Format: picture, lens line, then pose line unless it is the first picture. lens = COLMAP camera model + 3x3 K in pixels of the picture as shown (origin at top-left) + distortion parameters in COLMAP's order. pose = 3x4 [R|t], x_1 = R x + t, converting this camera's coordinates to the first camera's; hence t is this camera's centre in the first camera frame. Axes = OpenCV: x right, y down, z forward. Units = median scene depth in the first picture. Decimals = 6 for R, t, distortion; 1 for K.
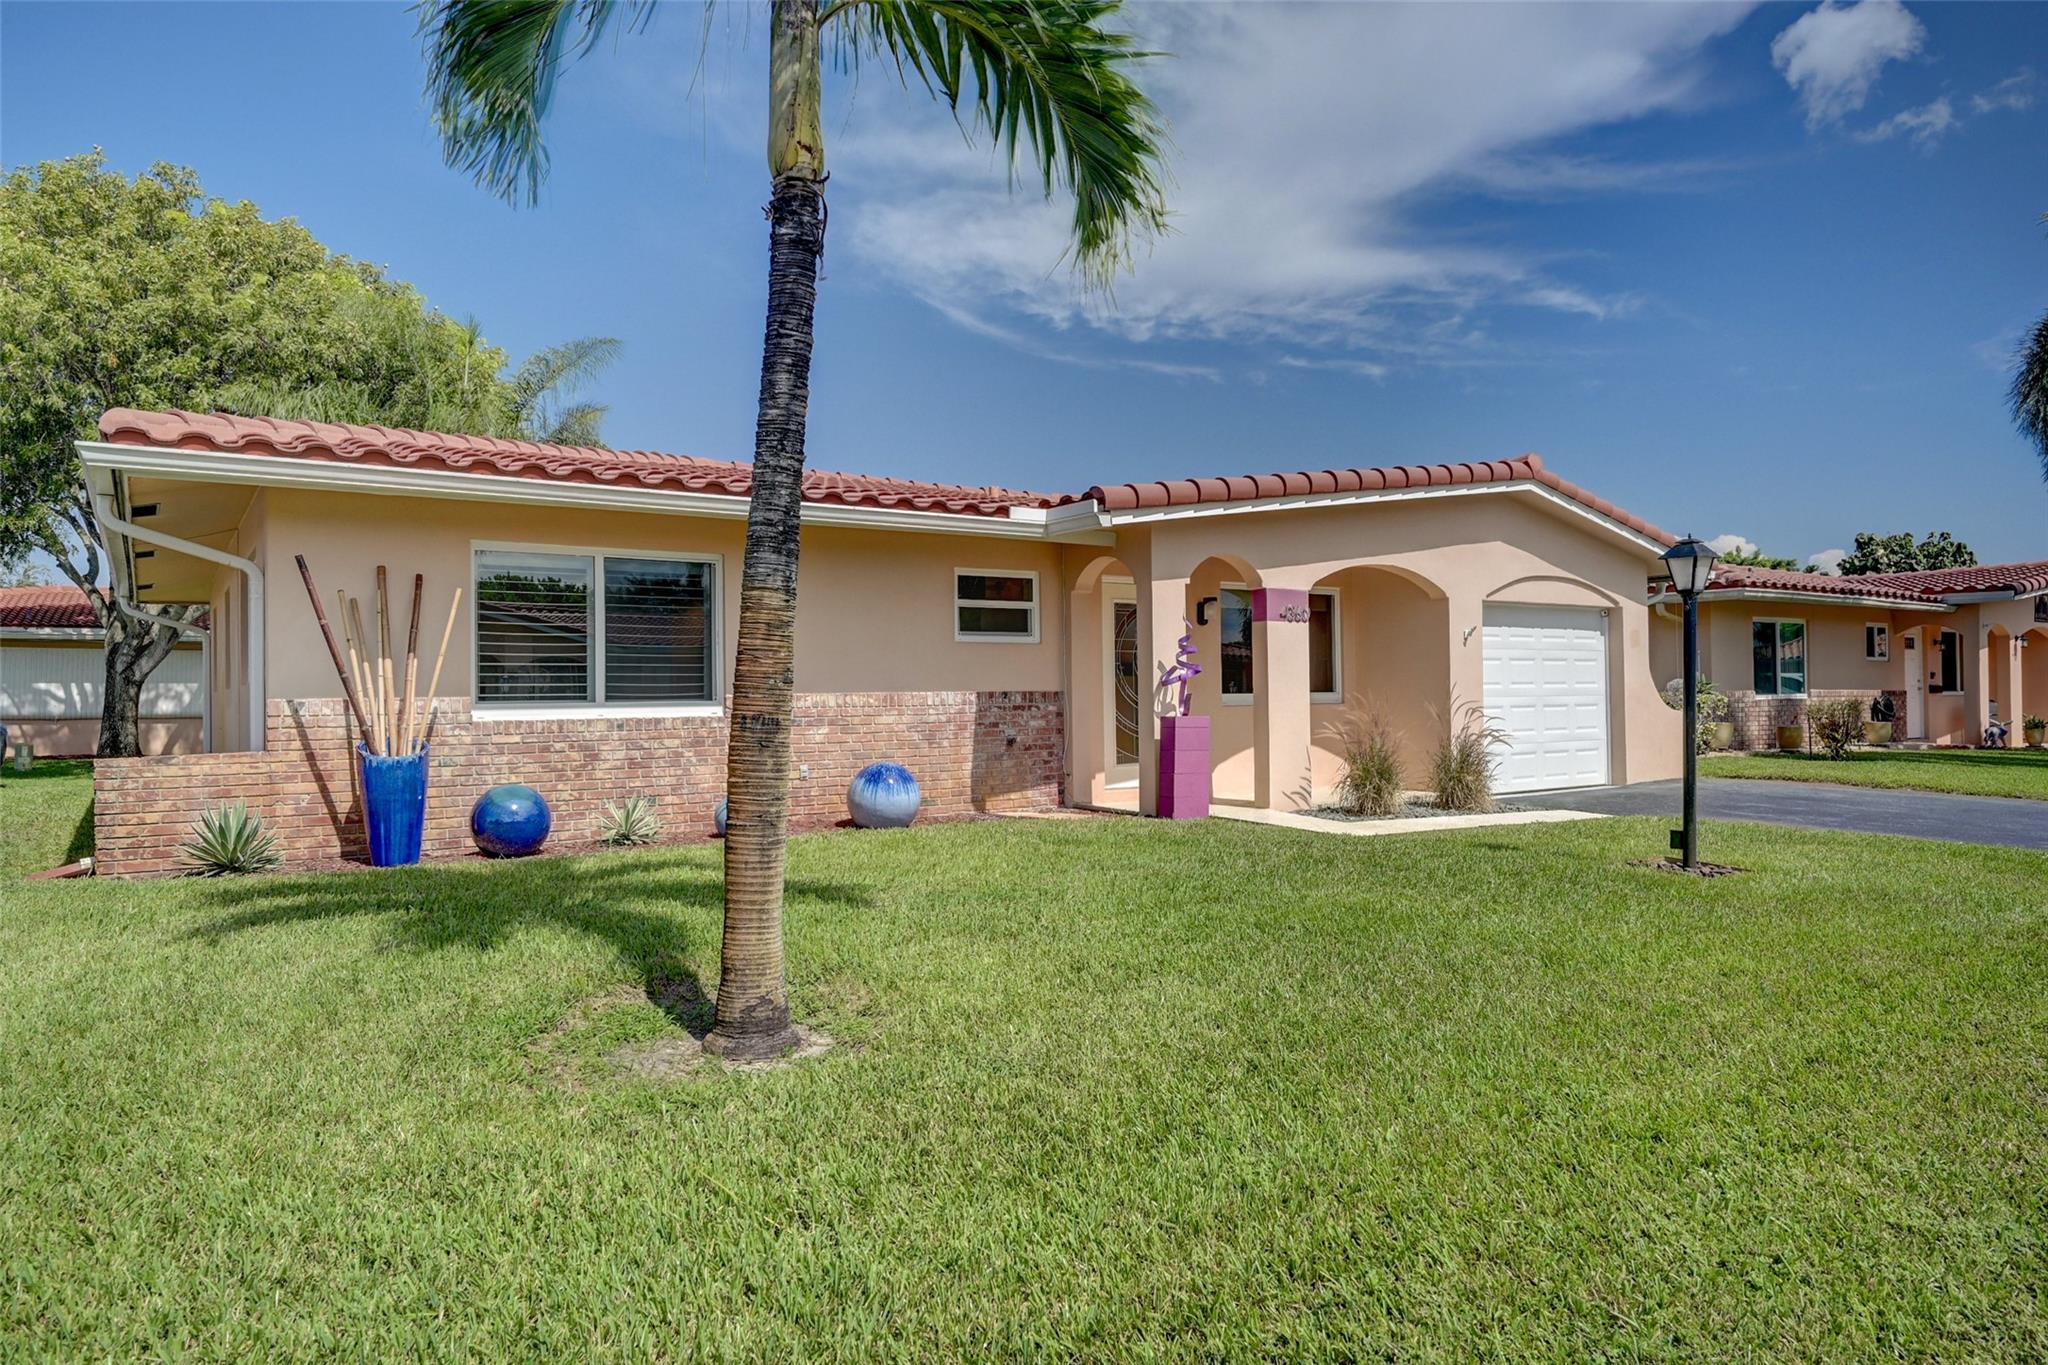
lens RADIAL K [[1234.8, 0, 1032.8], [0, 1234.8, 684.6], [0, 0, 1]] dist [-0.017449, -0.000195]
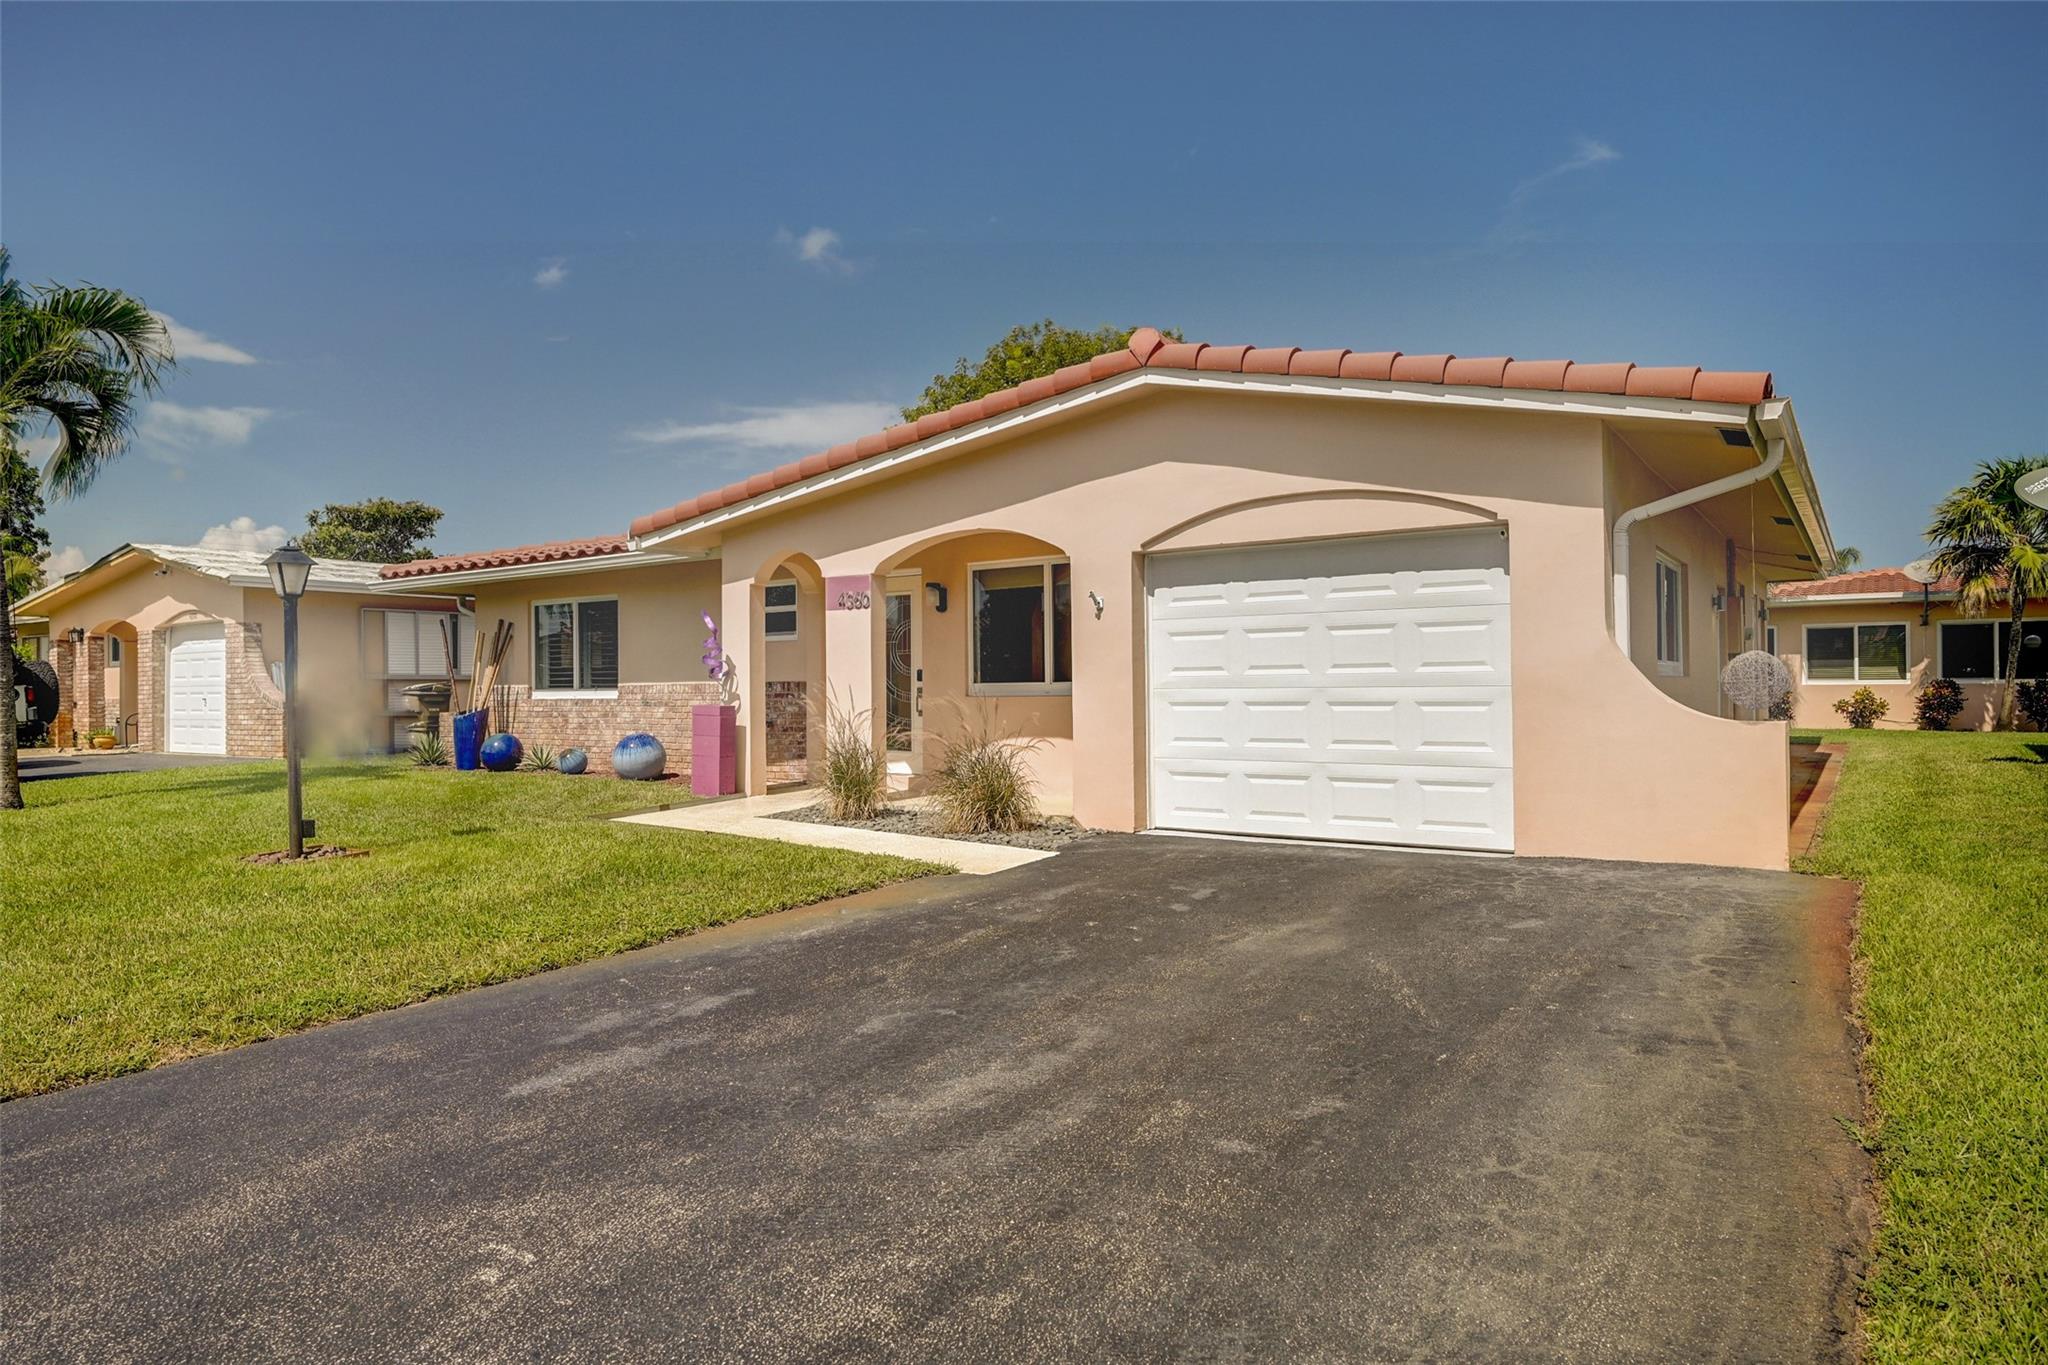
lens RADIAL K [[1223.8, 0, 1024.1], [0, 1223.8, 686.0], [0, 0, 1]] dist [0.000390, 0.000235]
pose [[0.343421, 0.005898, -0.939163, 1.224086], [0.013031, 0.999854, 0.011044, -0.000230], [0.939091, -0.016031, 0.343294, 0.852819]]
